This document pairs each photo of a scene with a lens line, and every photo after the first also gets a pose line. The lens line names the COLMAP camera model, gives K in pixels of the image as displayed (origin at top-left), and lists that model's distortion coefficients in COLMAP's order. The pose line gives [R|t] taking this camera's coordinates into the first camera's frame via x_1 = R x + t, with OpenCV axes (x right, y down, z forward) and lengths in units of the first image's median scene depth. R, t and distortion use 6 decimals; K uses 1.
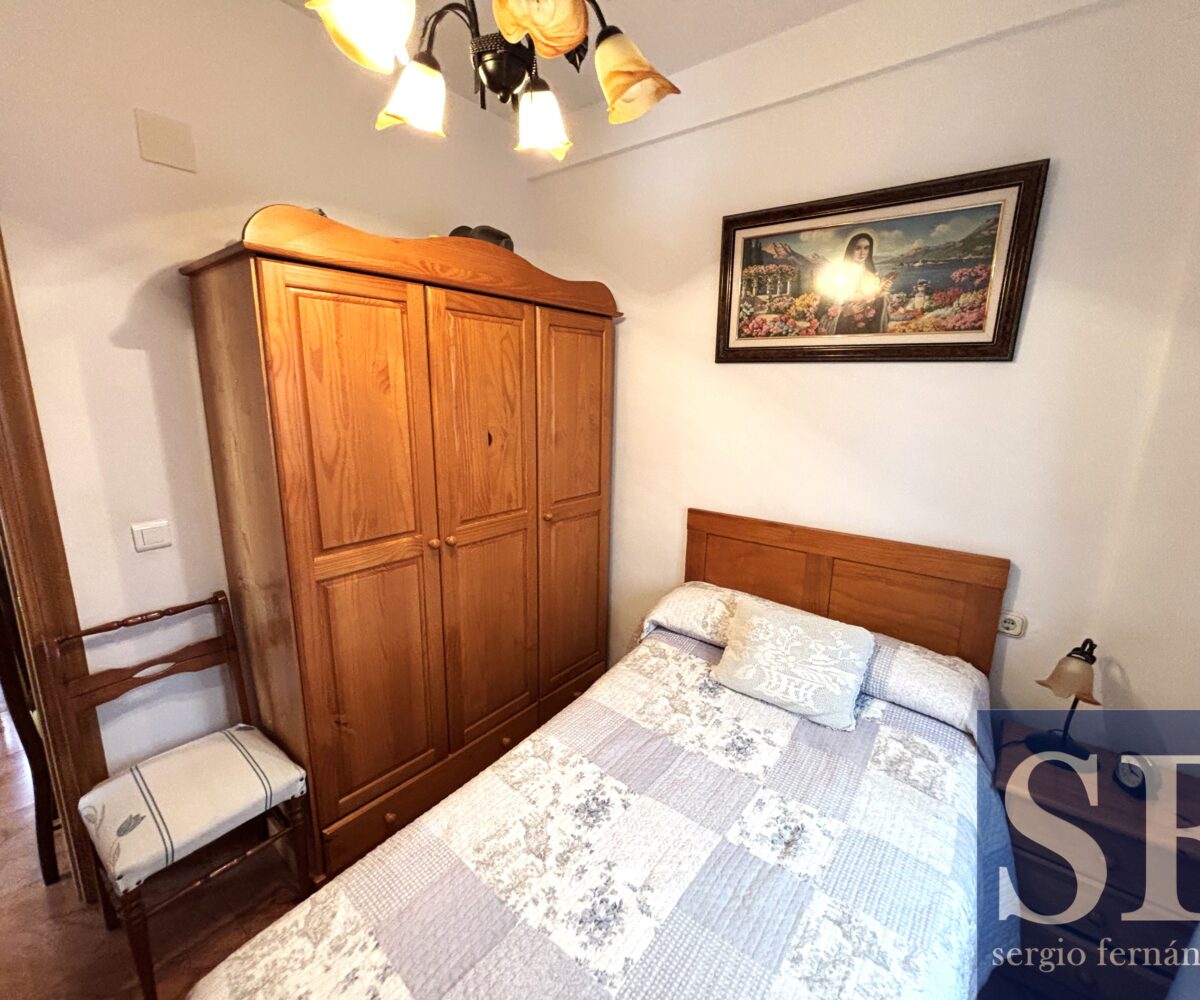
lens RADIAL K [[541.4, 0, 600.0], [0, 541.4, 500.0], [0, 0, 1]] dist [0.001610, -0.000602]
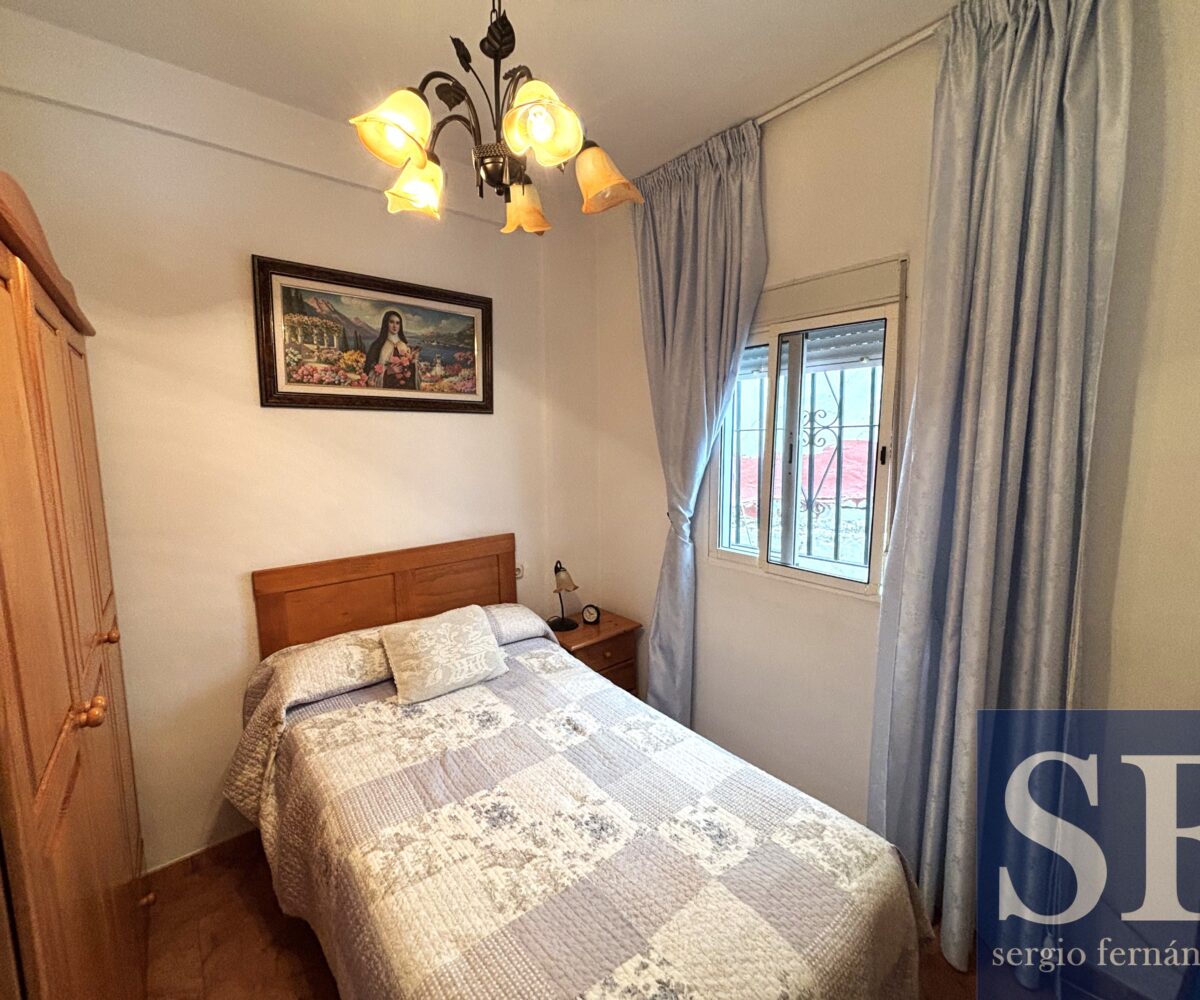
lens RADIAL K [[541.4, 0, 600.0], [0, 541.4, 500.0], [0, 0, 1]] dist [0.001610, -0.000602]
pose [[0.199113, -0.133623, 0.970824, -0.725696], [0.218332, 0.971809, 0.088980, -0.070192], [-0.955345, 0.194245, 0.222674, 0.344678]]
